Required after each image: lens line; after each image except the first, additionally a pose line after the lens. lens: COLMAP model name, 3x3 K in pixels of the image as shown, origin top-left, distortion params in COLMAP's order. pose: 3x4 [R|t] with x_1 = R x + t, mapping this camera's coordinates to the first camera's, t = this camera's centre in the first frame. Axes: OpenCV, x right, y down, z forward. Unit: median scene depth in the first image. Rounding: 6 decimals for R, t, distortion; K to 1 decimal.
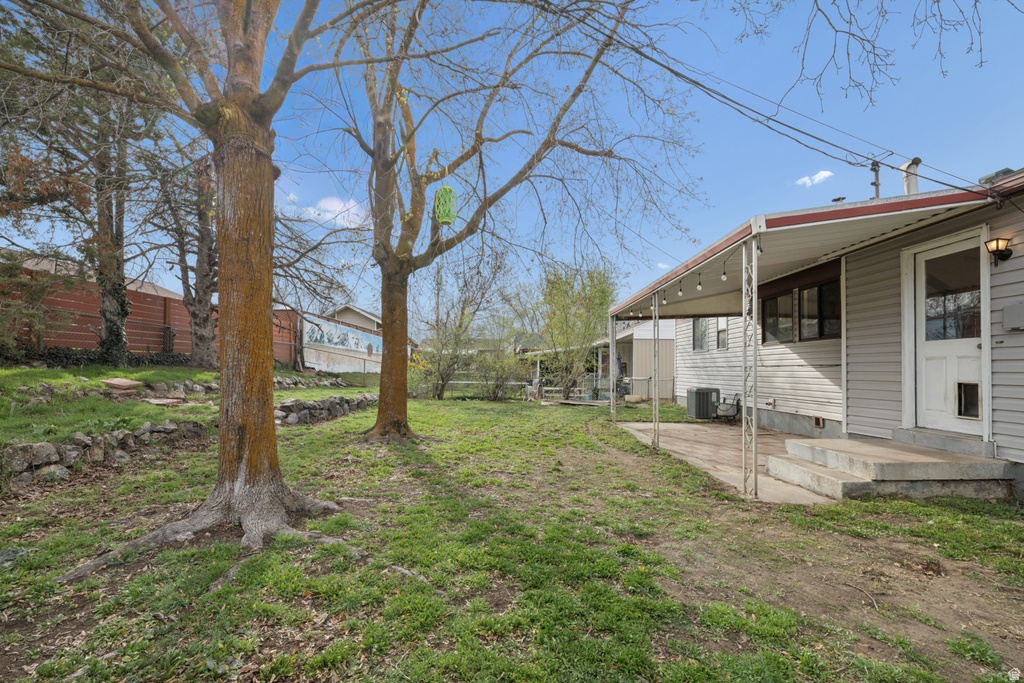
lens RADIAL K [[445.7, 0, 511.1], [0, 445.7, 358.2], [0, 0, 1]] dist [-0.000591, -0.000024]
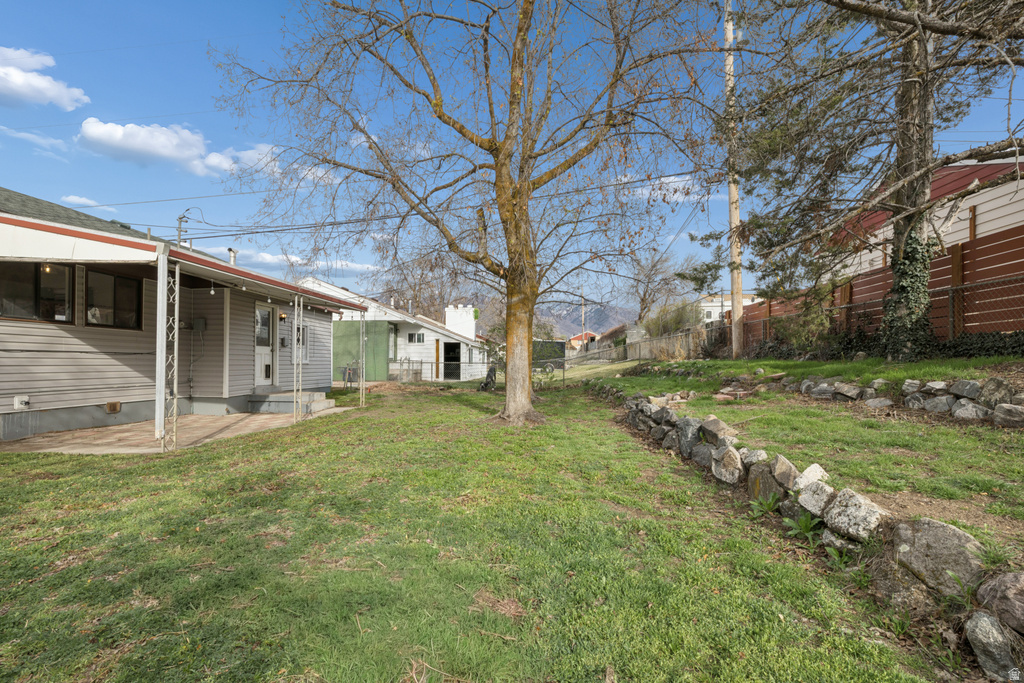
lens RADIAL K [[454.3, 0, 511.2], [0, 454.3, 365.3], [0, 0, 1]] dist [-0.001279, -0.000287]
pose [[-0.995760, -0.011512, 0.091261, -0.277568], [-0.013314, 0.999728, -0.019161, 0.044425], [-0.091016, -0.020295, -0.995643, 1.678892]]
